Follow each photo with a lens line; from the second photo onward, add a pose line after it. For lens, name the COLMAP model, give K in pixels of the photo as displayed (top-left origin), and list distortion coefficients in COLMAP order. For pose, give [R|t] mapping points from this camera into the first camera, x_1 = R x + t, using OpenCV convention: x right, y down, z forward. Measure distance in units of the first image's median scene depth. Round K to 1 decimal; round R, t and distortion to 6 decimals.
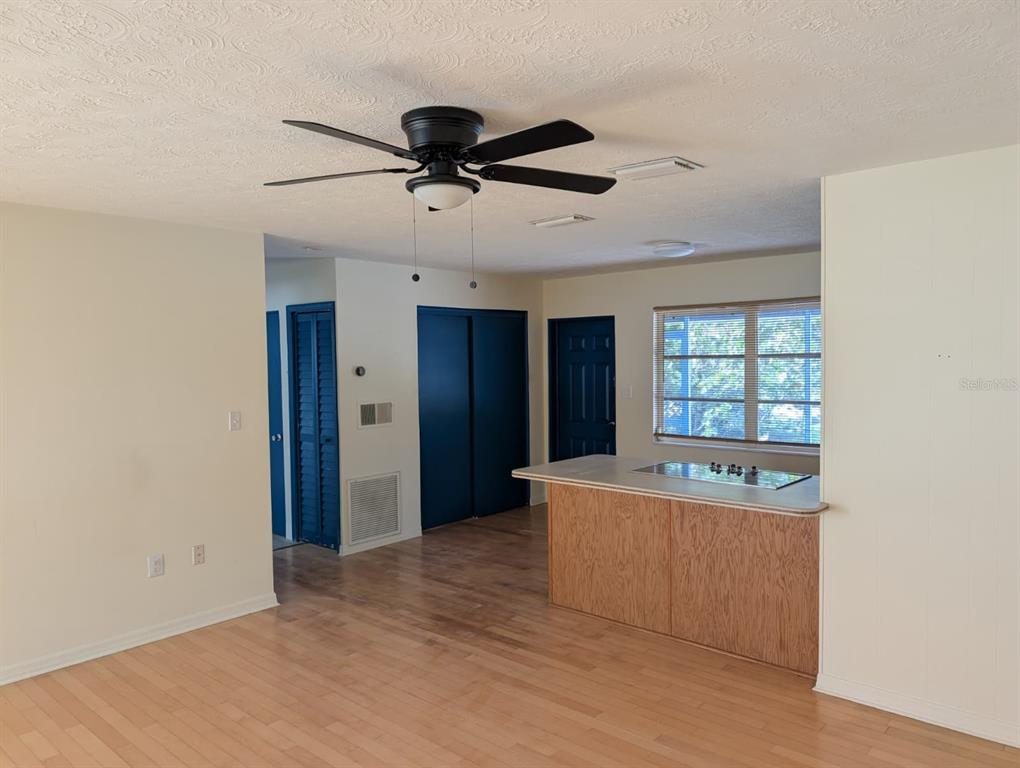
lens RADIAL K [[736.6, 0, 510.3], [0, 736.6, 383.9], [0, 0, 1]] dist [0.001214, -0.008551]
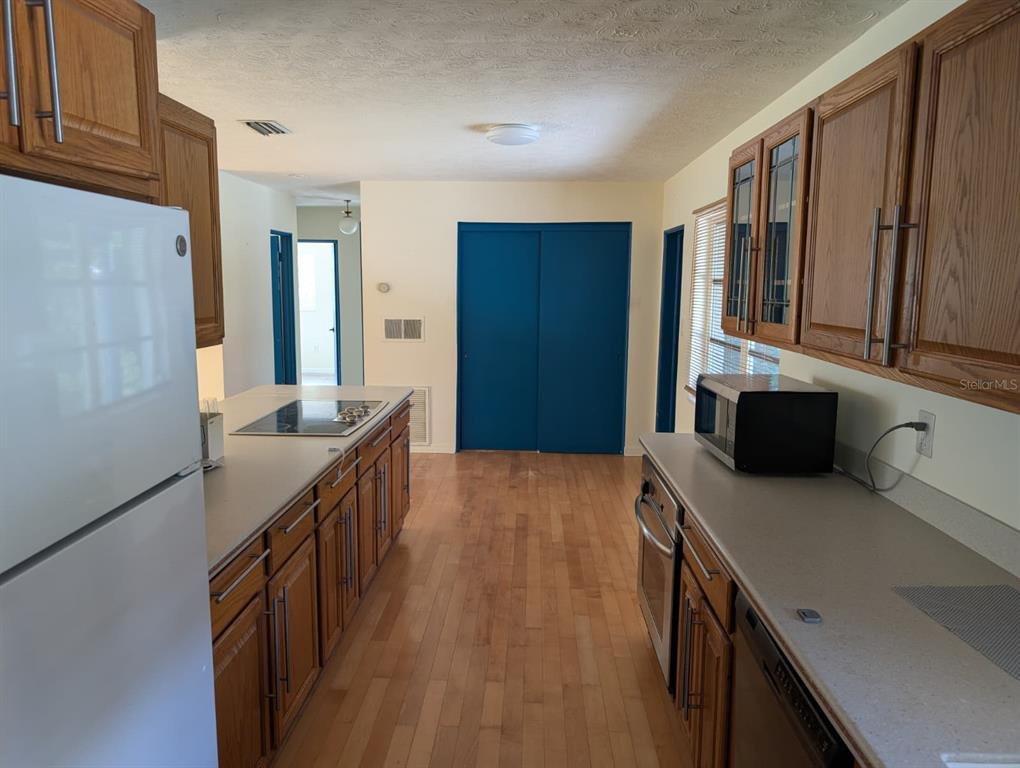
lens RADIAL K [[736.6, 0, 509.7], [0, 736.6, 382.6], [0, 0, 1]] dist [0.001214, -0.008551]
pose [[0.635434, 0.121732, -0.762499, 0.708149], [-0.046497, 0.991735, 0.119581, -0.016208], [0.770754, -0.040532, 0.635842, 0.437975]]
